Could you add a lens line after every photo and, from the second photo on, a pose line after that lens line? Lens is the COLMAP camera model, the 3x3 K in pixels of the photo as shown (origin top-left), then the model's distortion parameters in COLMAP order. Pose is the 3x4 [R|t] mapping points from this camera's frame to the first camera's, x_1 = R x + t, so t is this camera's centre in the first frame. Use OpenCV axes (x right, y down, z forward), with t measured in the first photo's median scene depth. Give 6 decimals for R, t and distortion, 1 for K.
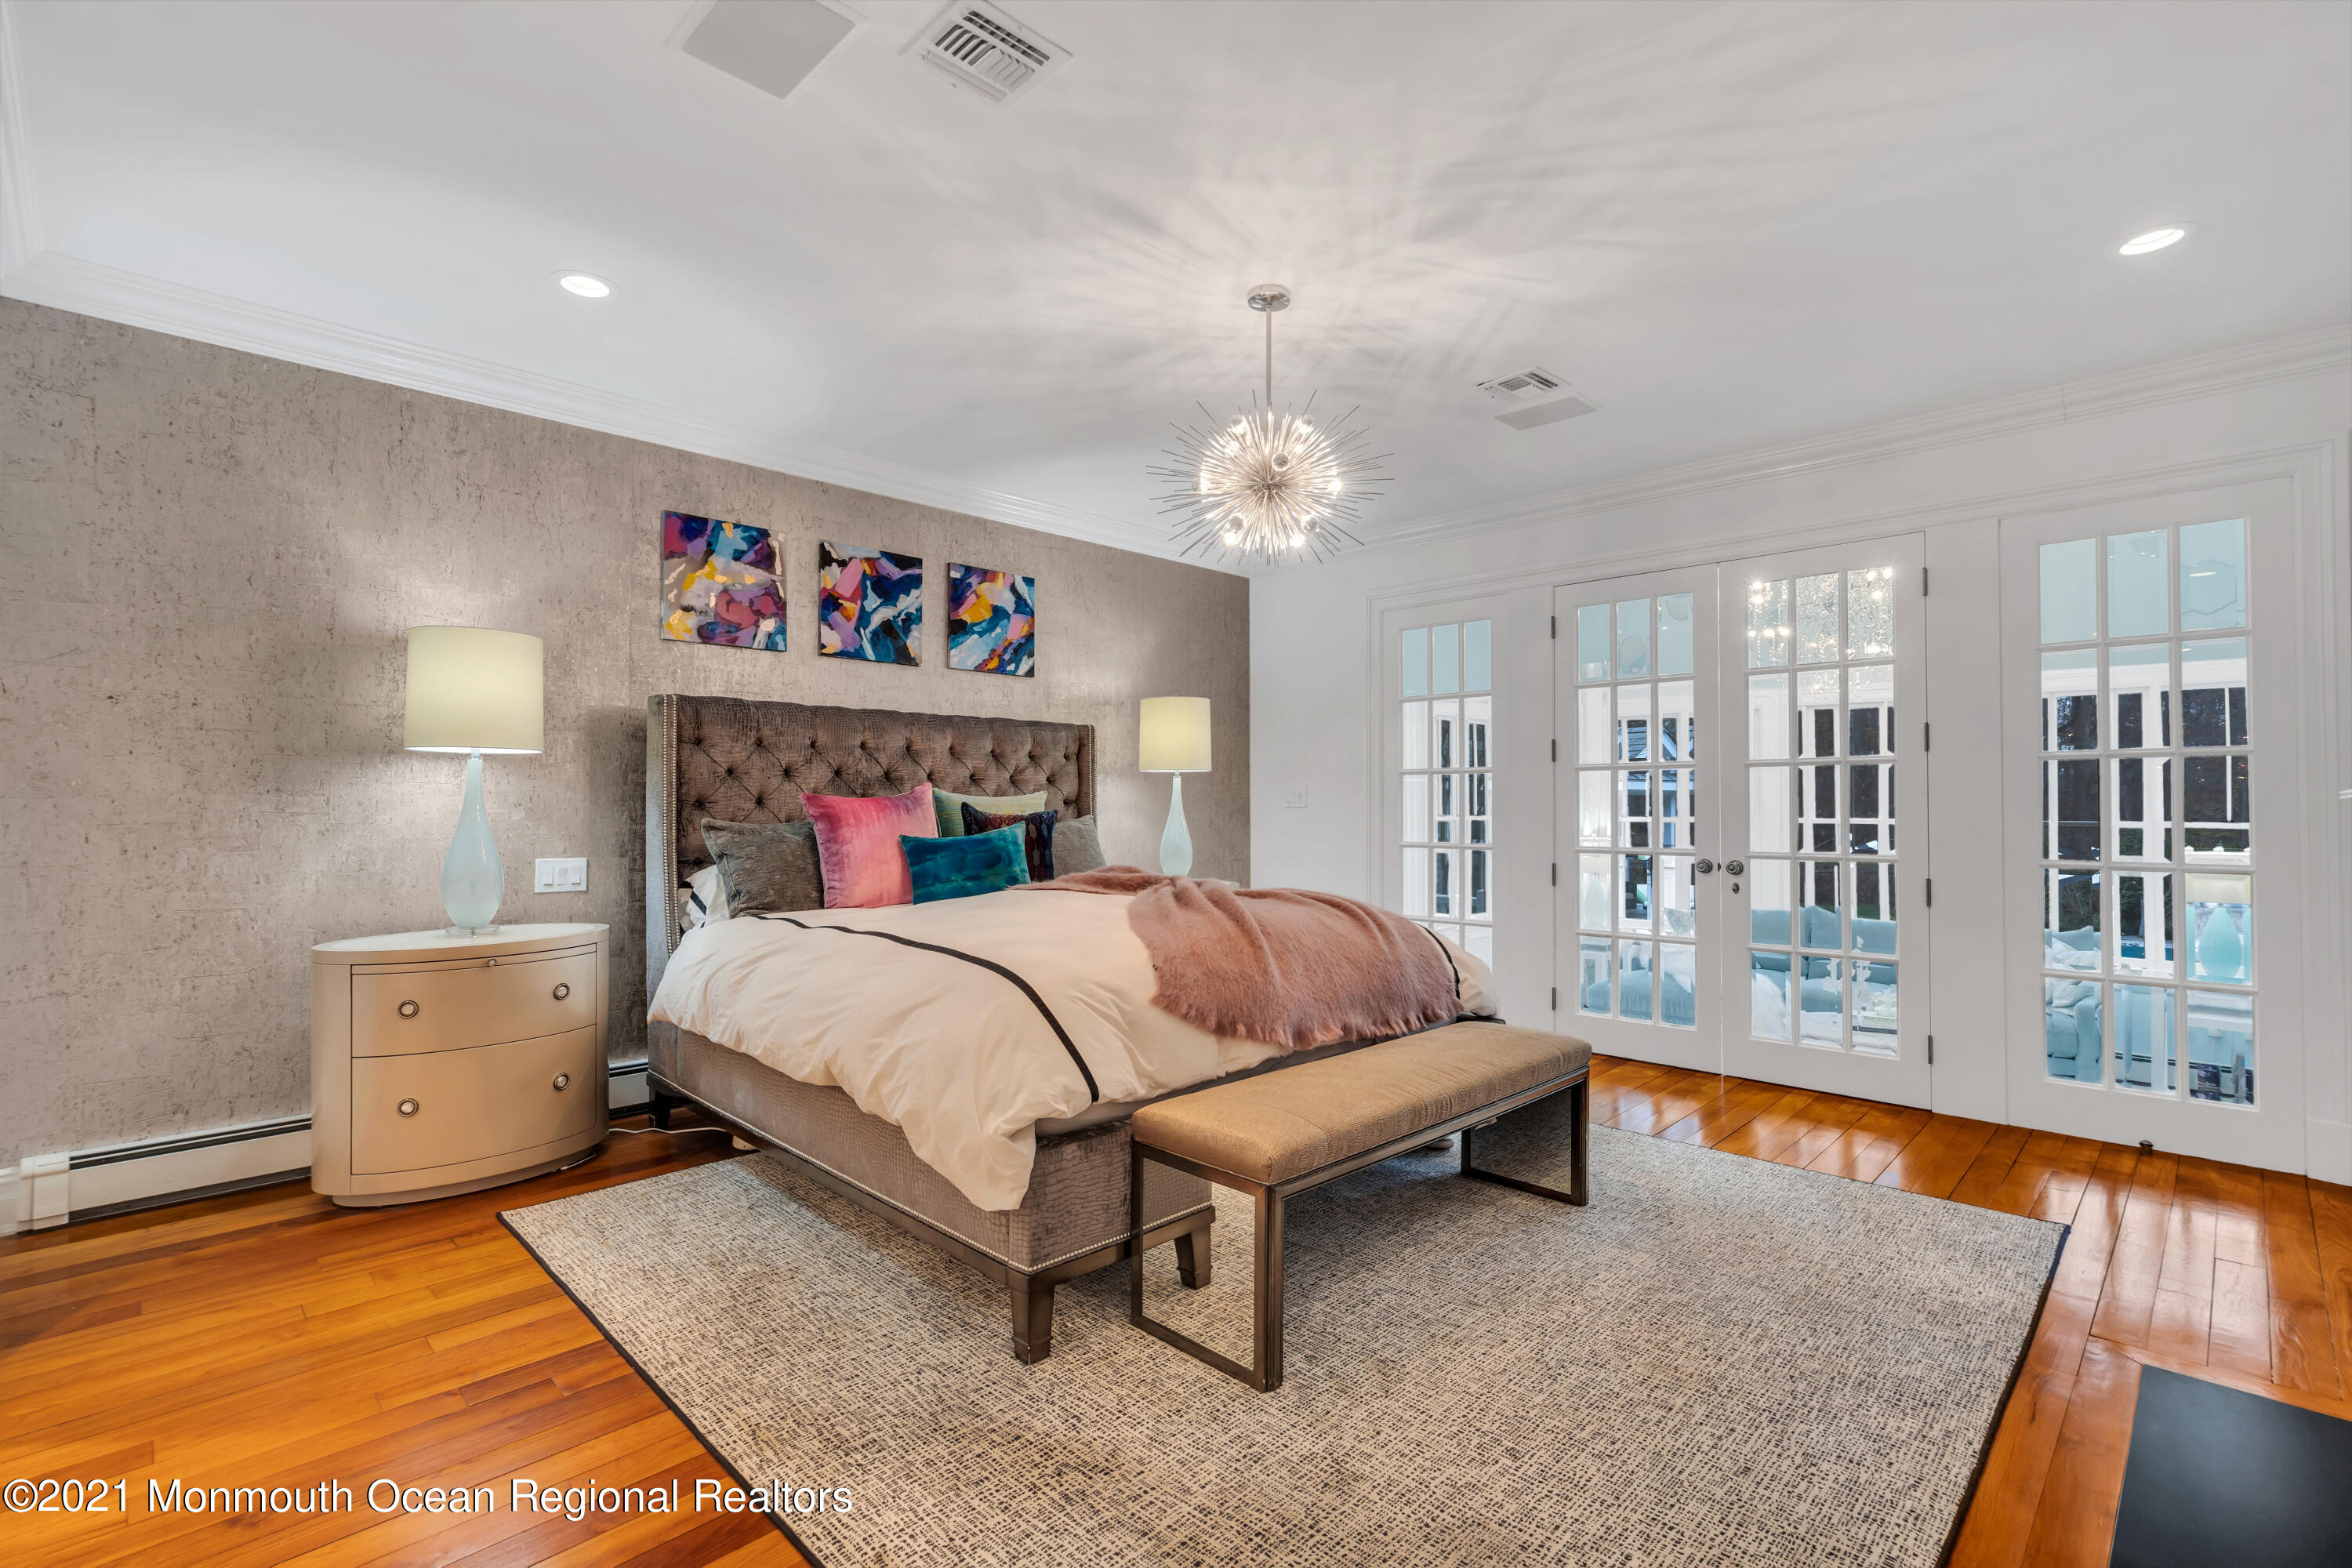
lens RADIAL K [[1112.3, 0, 1151.4], [0, 1112.3, 785.8], [0, 0, 1]] dist [-0.004043, 0.000008]
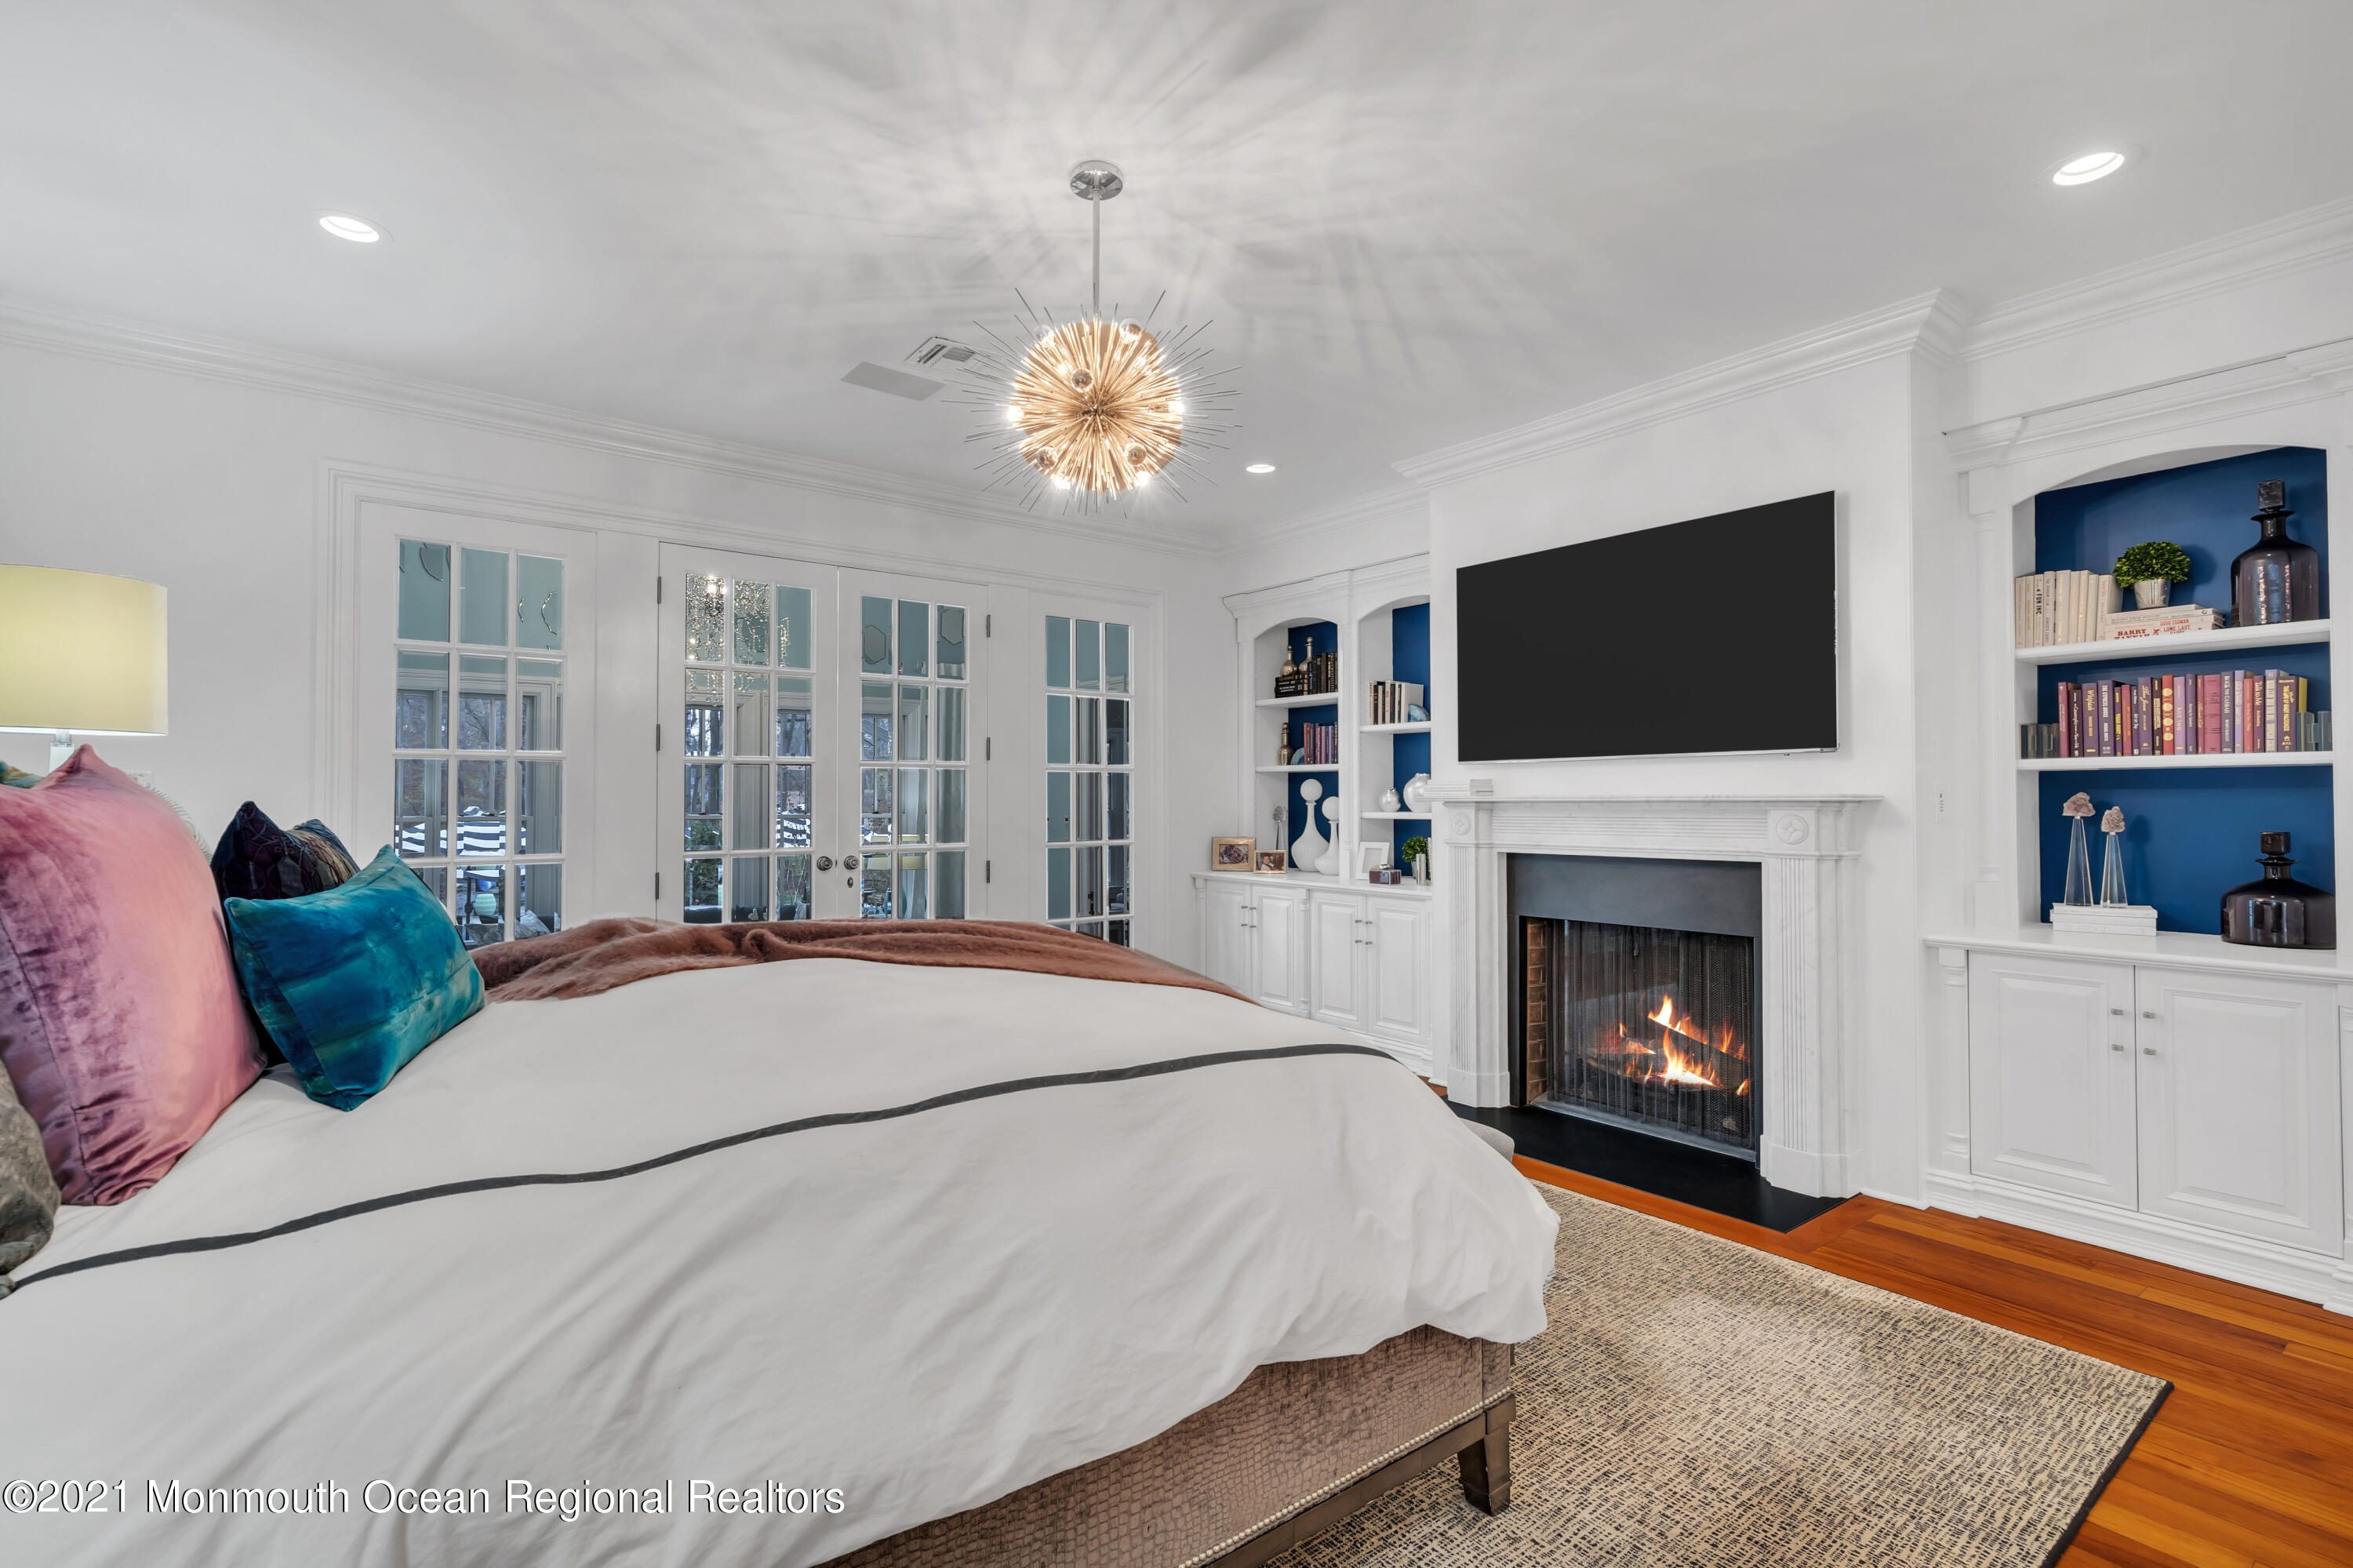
lens RADIAL K [[1112.8, 0, 1151.9], [0, 1112.8, 785.8], [0, 0, 1]] dist [-0.004043, 0.000008]
pose [[0.089930, 0.012664, 0.995868, -0.705556], [-0.018568, 0.999767, -0.011037, 0.010904], [-0.995775, -0.017499, 0.090144, 0.897229]]
